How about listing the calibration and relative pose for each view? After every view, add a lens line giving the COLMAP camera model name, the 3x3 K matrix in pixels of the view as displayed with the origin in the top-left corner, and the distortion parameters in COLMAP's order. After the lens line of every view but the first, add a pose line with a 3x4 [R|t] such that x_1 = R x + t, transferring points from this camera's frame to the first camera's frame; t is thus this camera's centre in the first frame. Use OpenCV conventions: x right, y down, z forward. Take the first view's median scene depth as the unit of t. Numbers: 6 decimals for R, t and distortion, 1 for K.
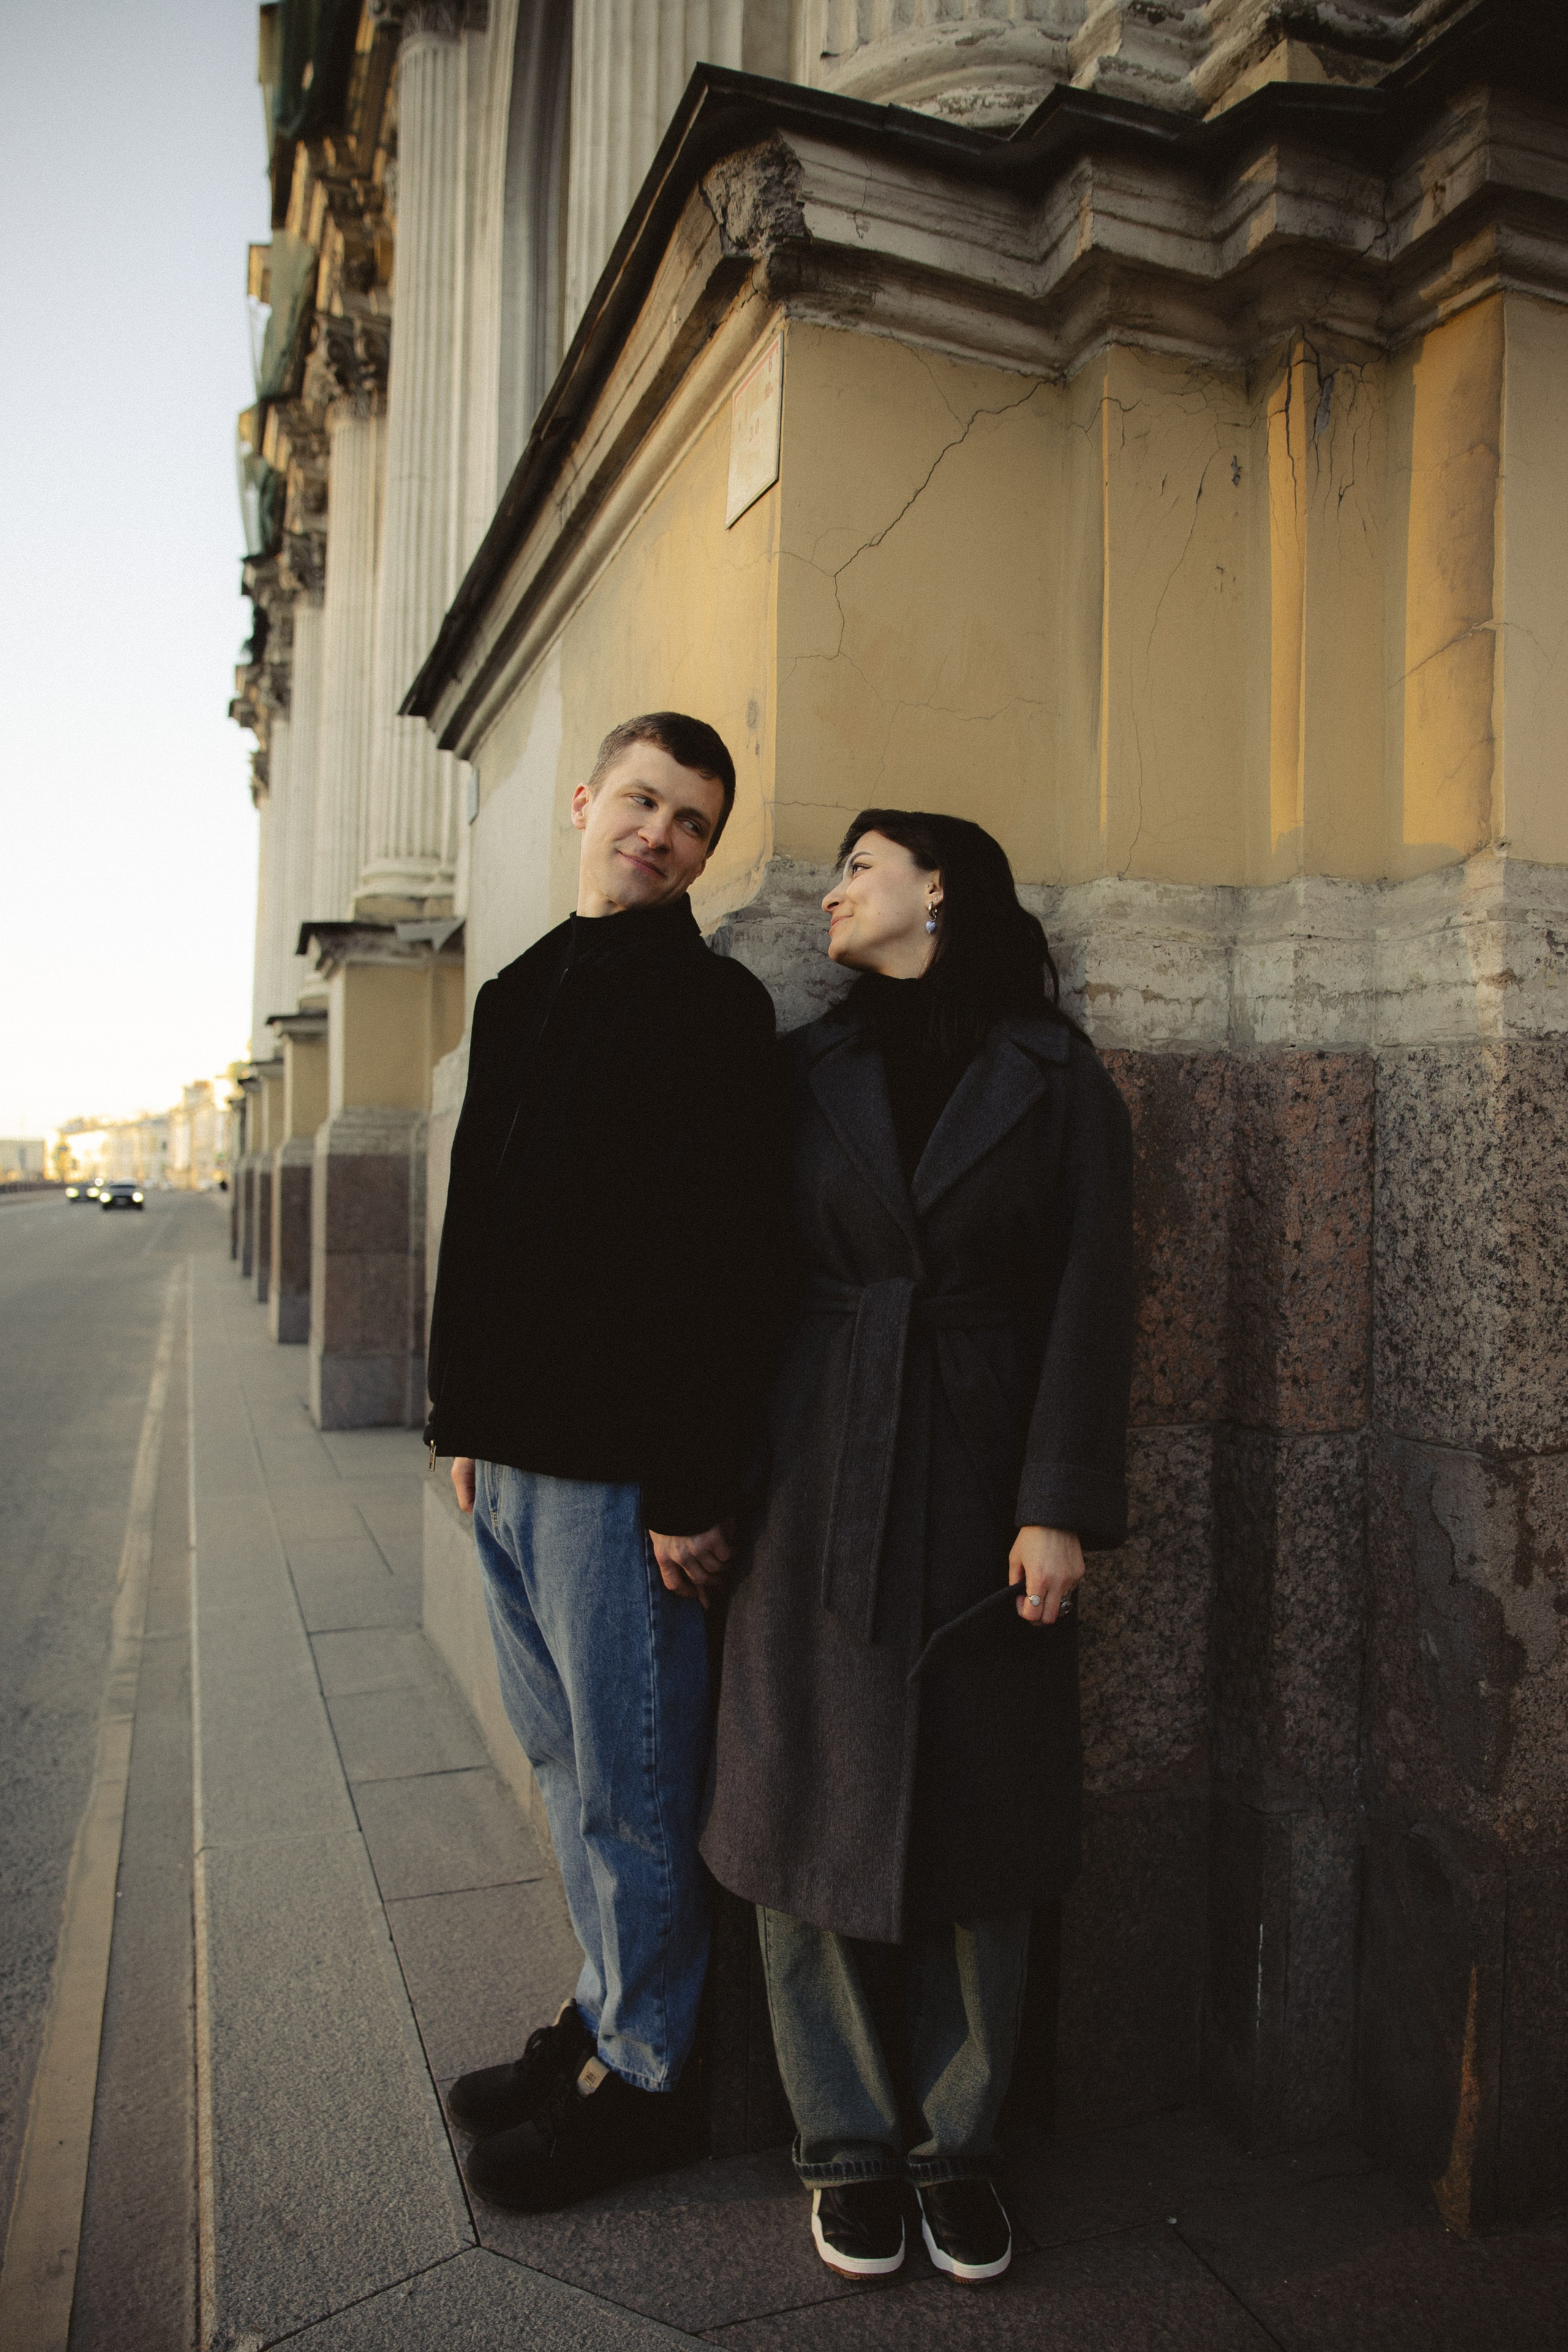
lens RADIAL K [[1580.3, 0, 767.9], [0, 1580.3, 1216.9], [0, 0, 1]] dist [-0.137200, 0.077035]
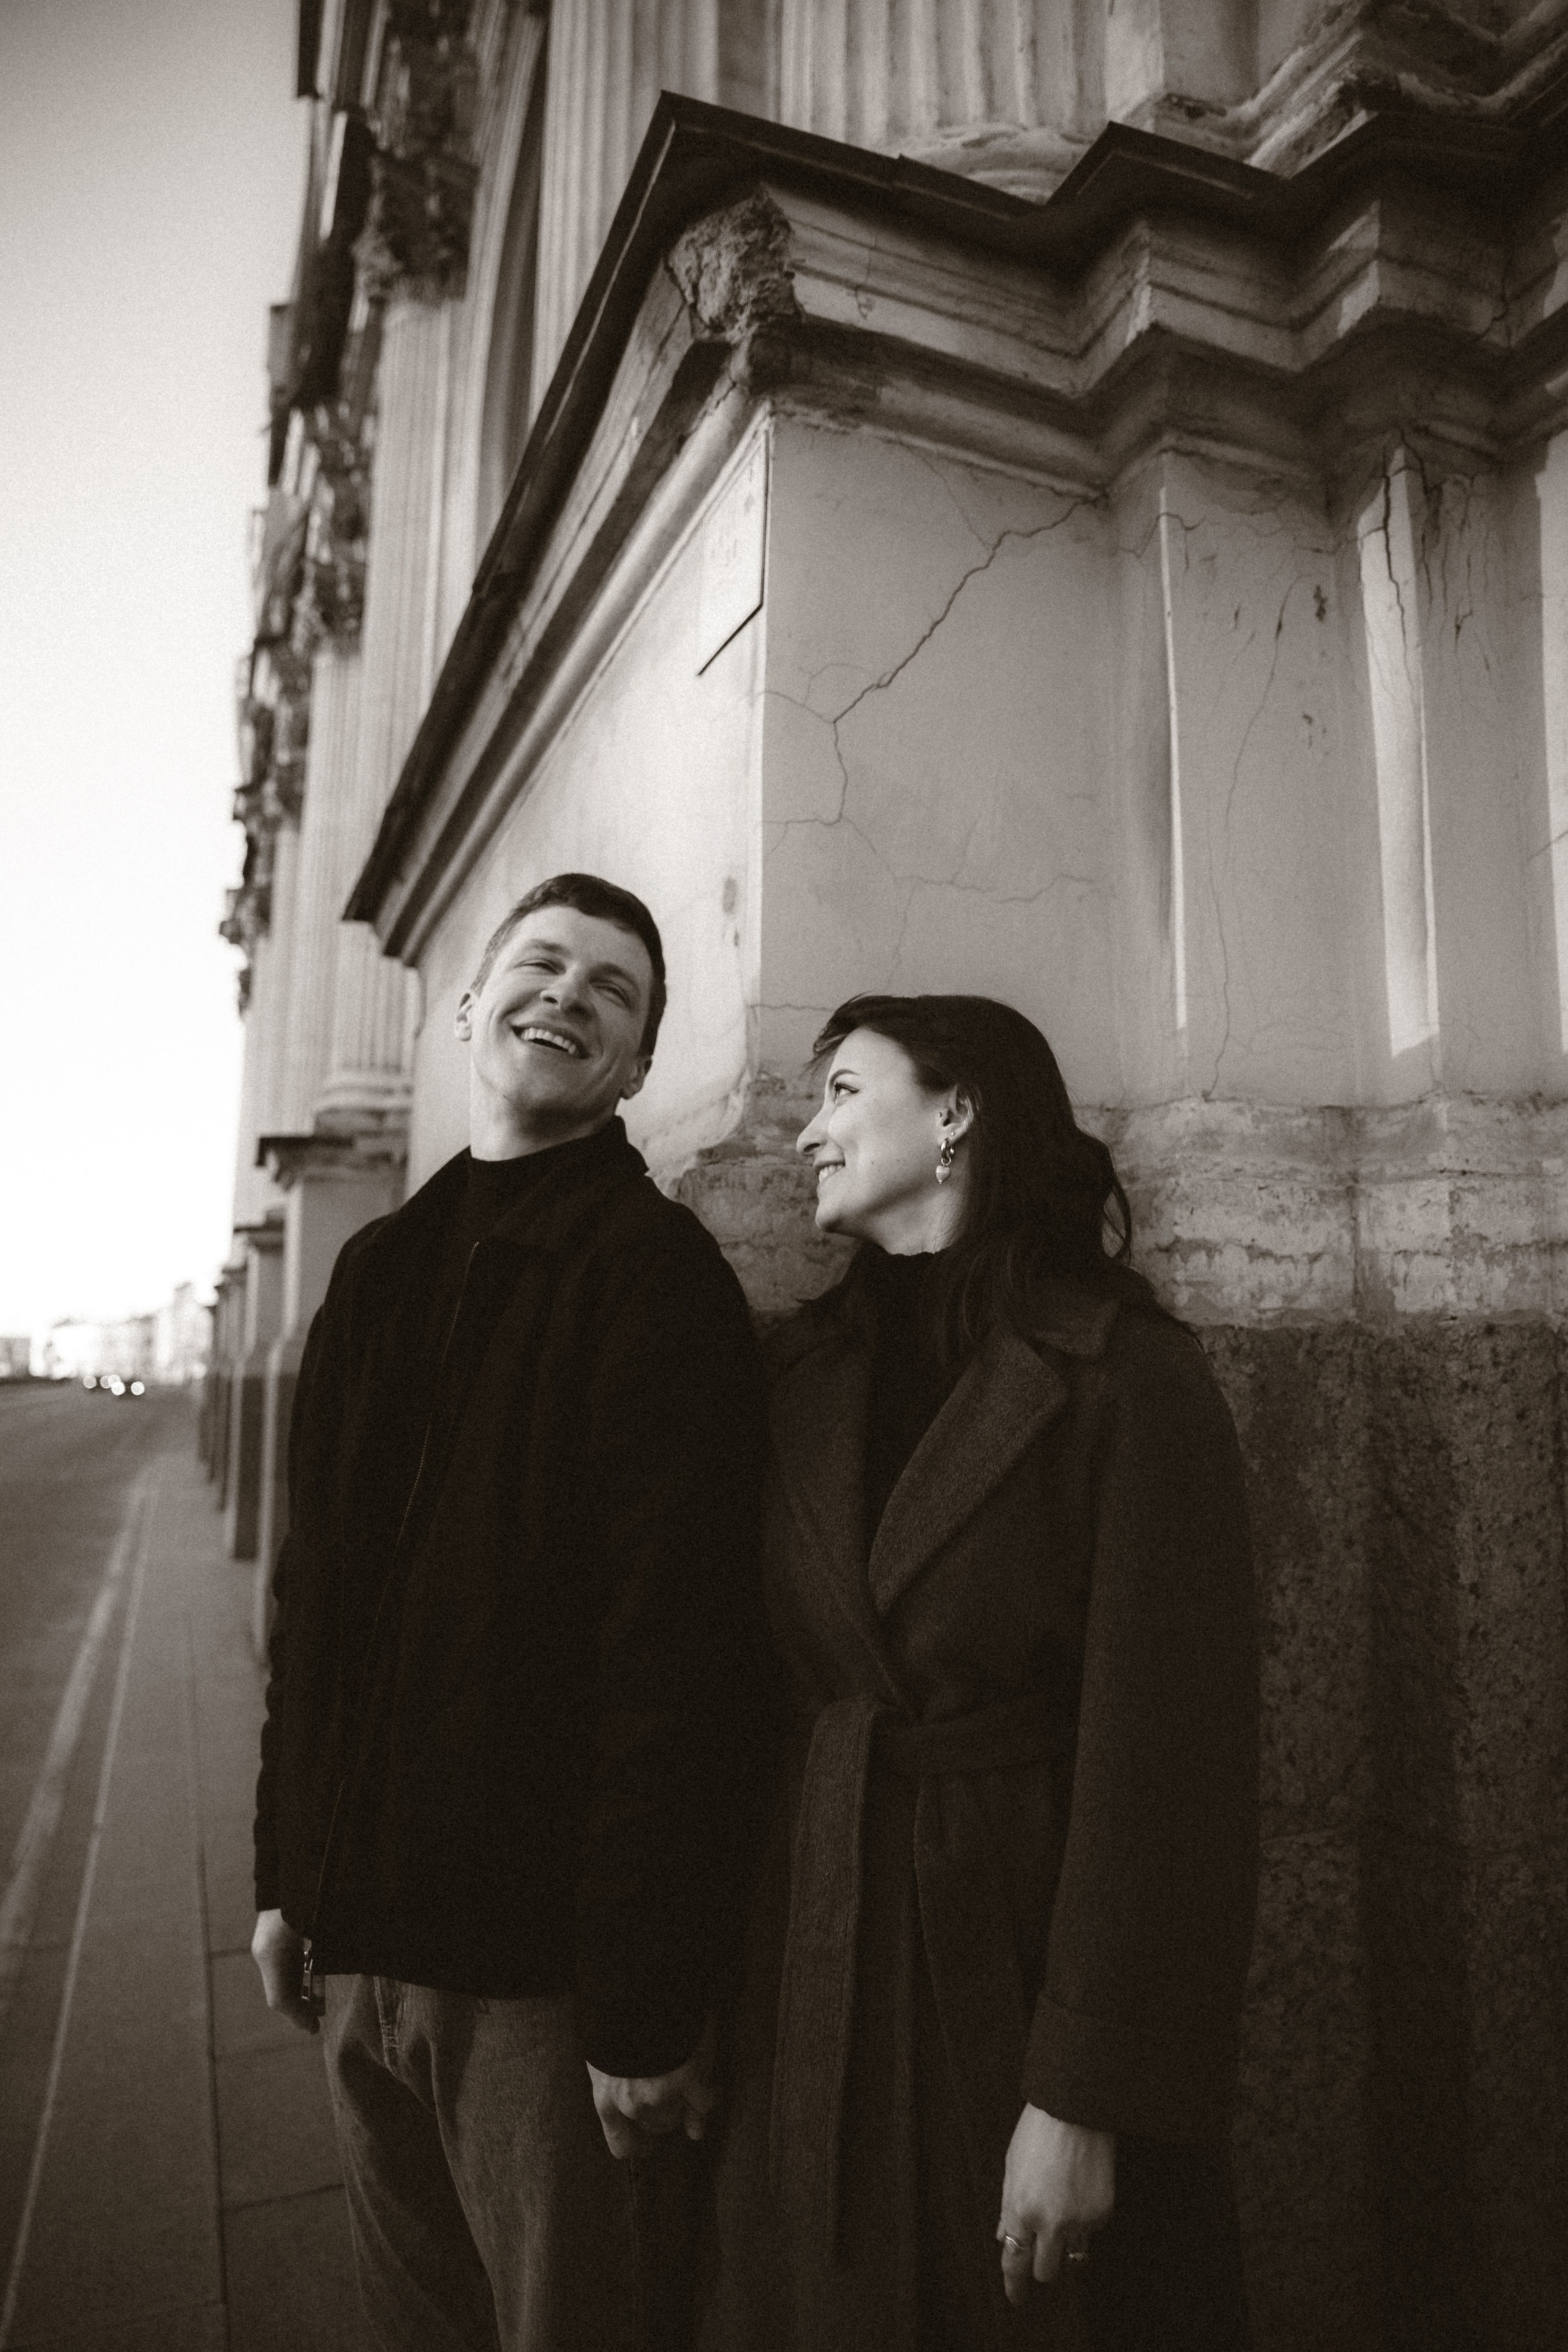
lens RADIAL K [[1502.3, 0, 748.4], [0, 1502.3, 1195.8], [0, 0, 1]] dist [-0.135873, 0.072208]
pose [[0.999921, -0.002914, 0.012226, -0.010620], [0.004608, 0.990017, -0.140875, -0.069054], [-0.011694, 0.140920, 0.989952, 0.285895]]
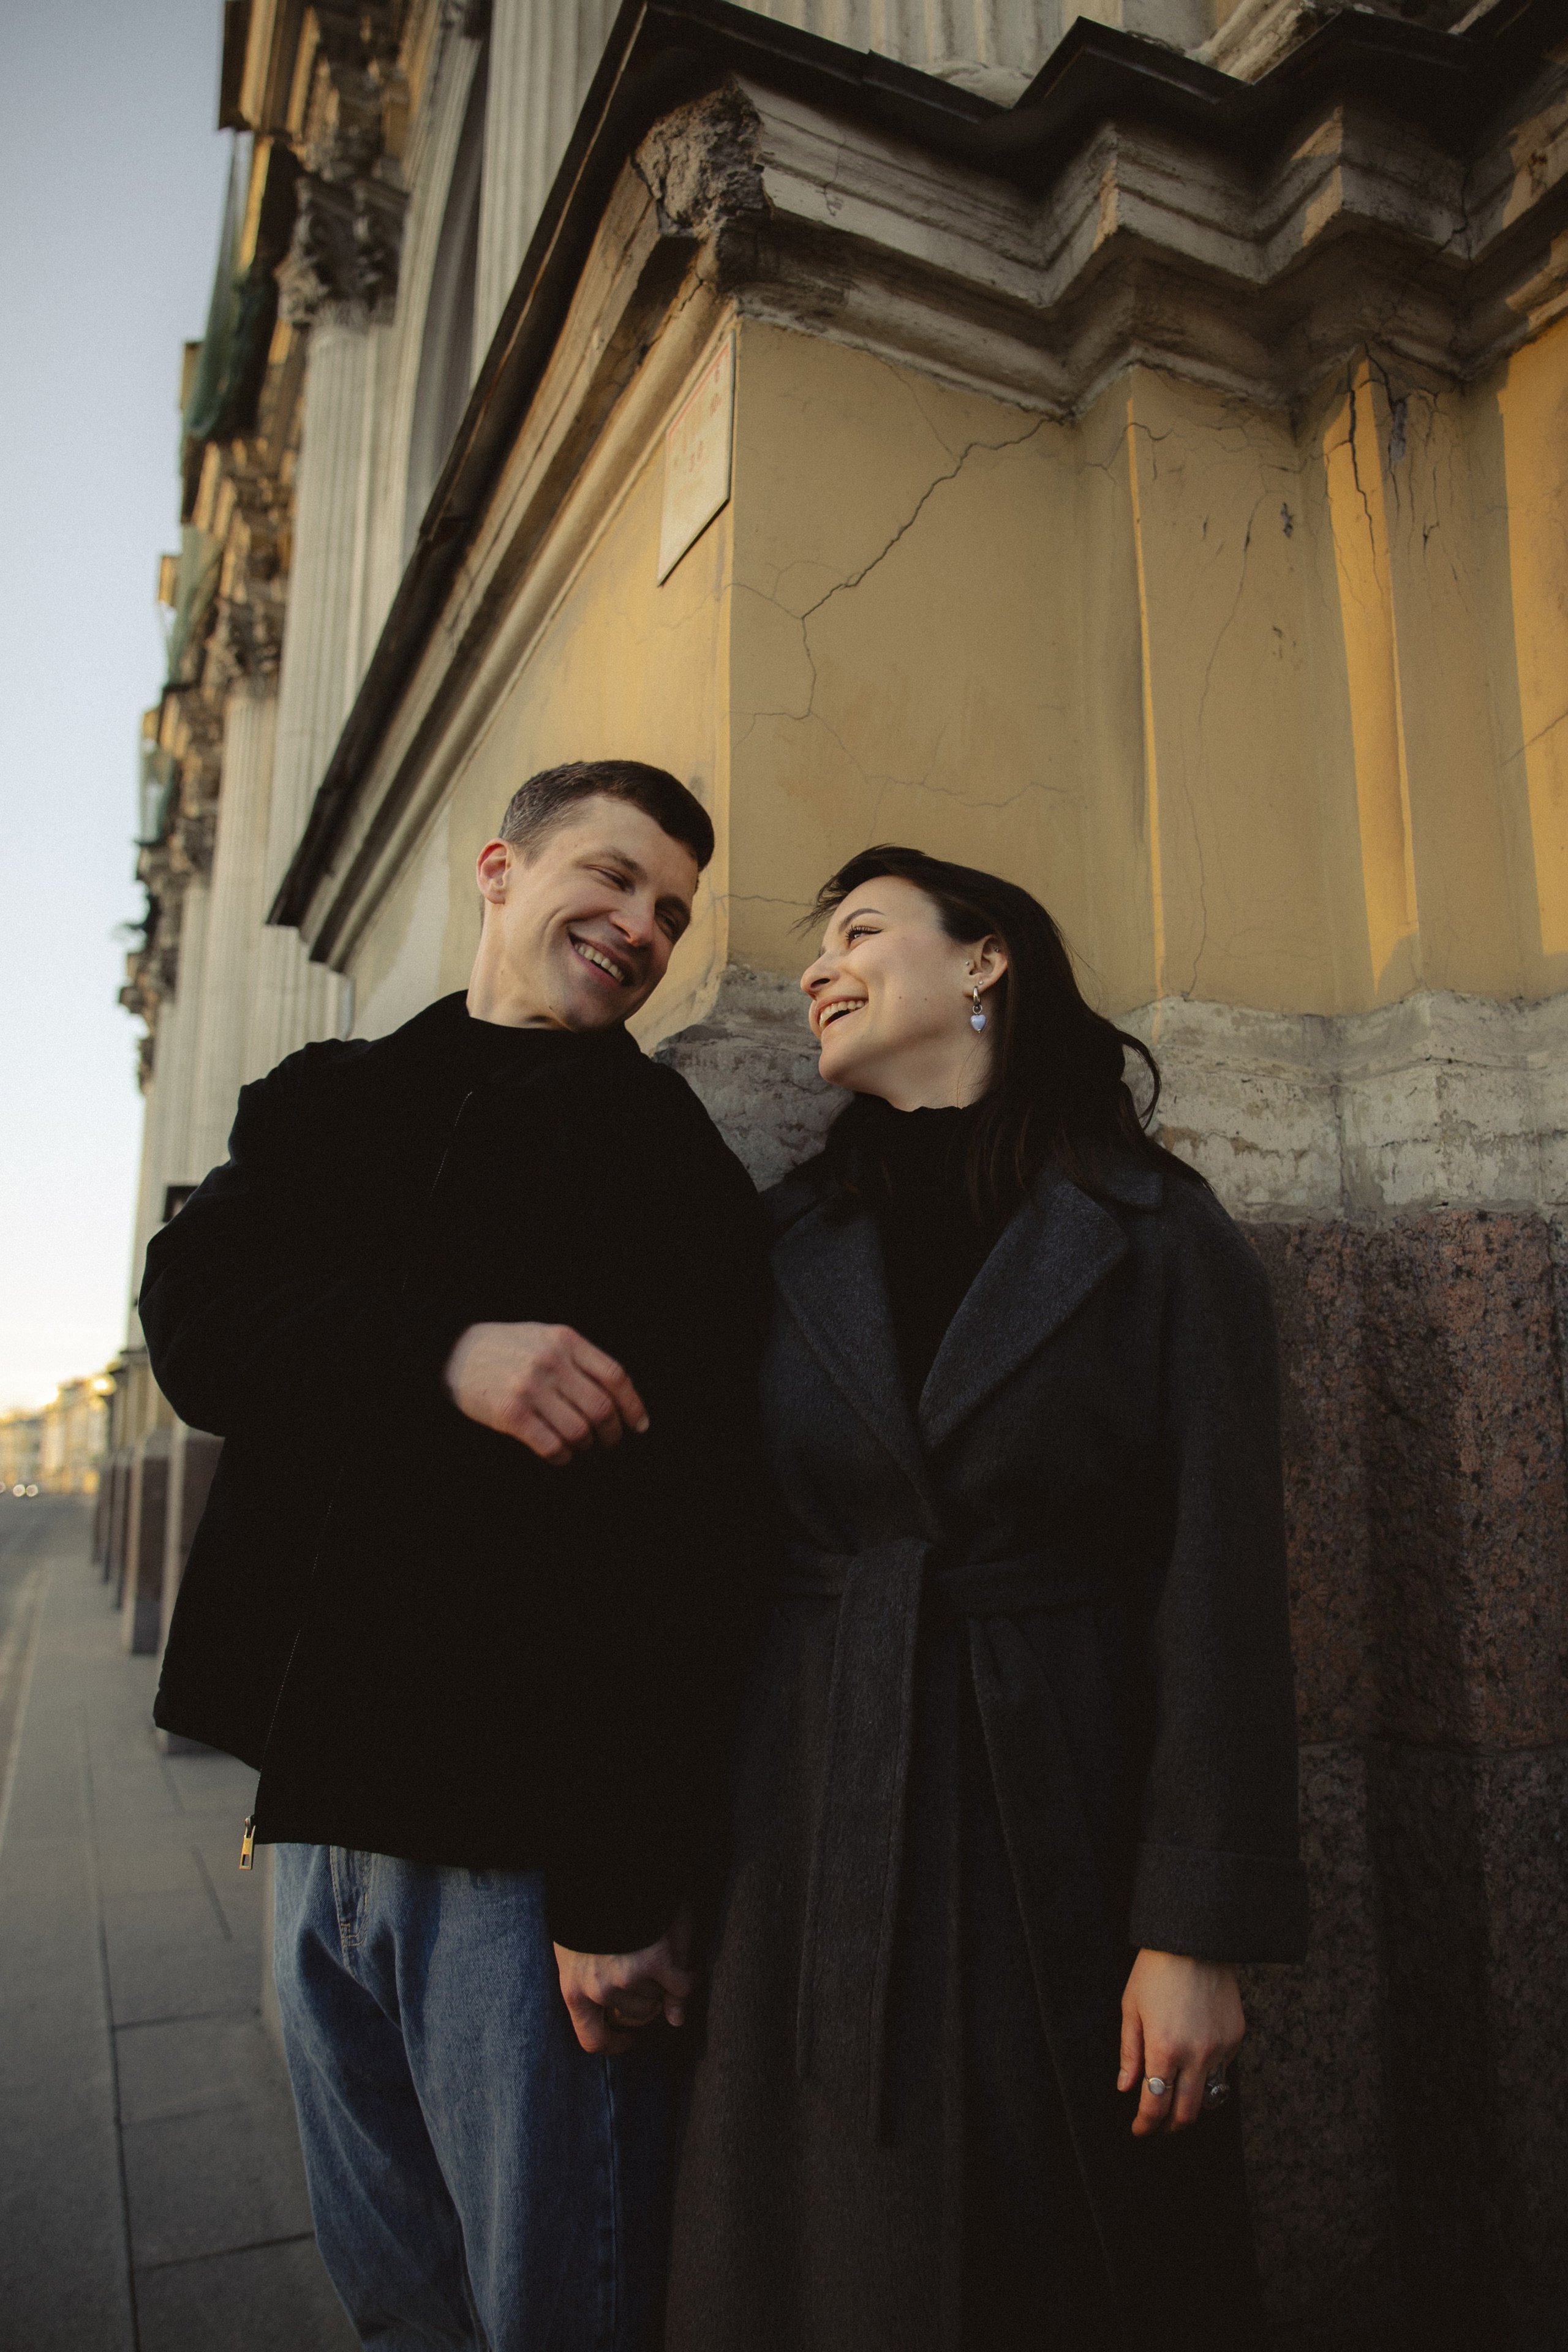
lens RADIAL K [[1580.3, 0, 767.9], [0, 1580.3, 1216.9], [0, 0, 1]] dist [-0.137200, 0.077035]
pose [[0.997619, -0.004546, 0.068814, -0.029044], [0.017407, 0.982113, -0.187485, 0.025584], [-0.066731, 0.188236, 0.979854, 0.297841]]
